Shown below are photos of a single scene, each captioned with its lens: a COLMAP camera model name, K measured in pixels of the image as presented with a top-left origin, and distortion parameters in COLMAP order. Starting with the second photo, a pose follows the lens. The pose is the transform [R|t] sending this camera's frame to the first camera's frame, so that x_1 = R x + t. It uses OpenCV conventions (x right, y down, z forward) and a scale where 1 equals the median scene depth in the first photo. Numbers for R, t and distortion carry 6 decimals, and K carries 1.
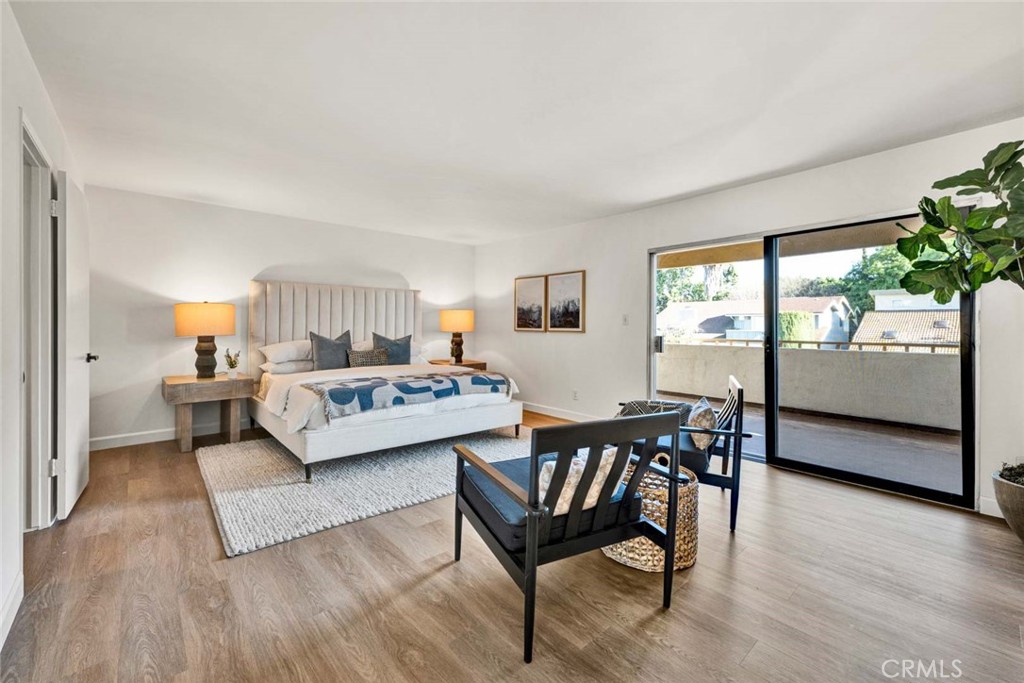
lens RADIAL K [[407.1, 0, 516.7], [0, 407.1, 339.5], [0, 0, 1]] dist [0.000412, 0.000139]
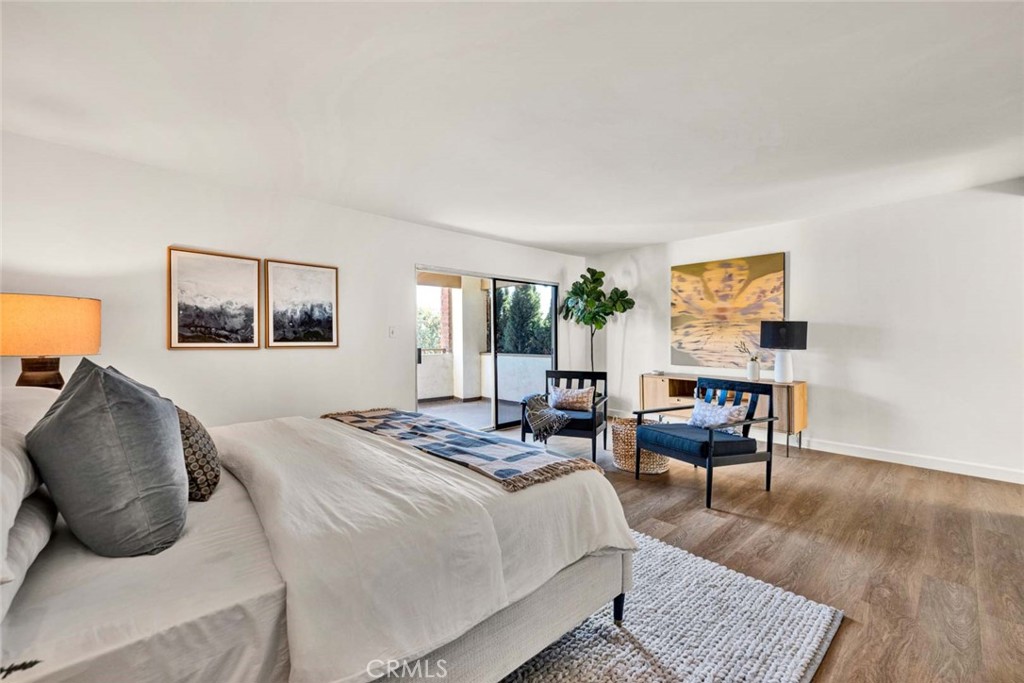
lens RADIAL K [[407.1, 0, 516.7], [0, 407.1, 339.5], [0, 0, 1]] dist [0.000412, 0.000139]
pose [[0.006652, -0.002075, 0.999976, -1.250598], [0.036222, 0.999342, 0.001833, -0.042895], [-0.999322, 0.036209, 0.006723, 1.329115]]
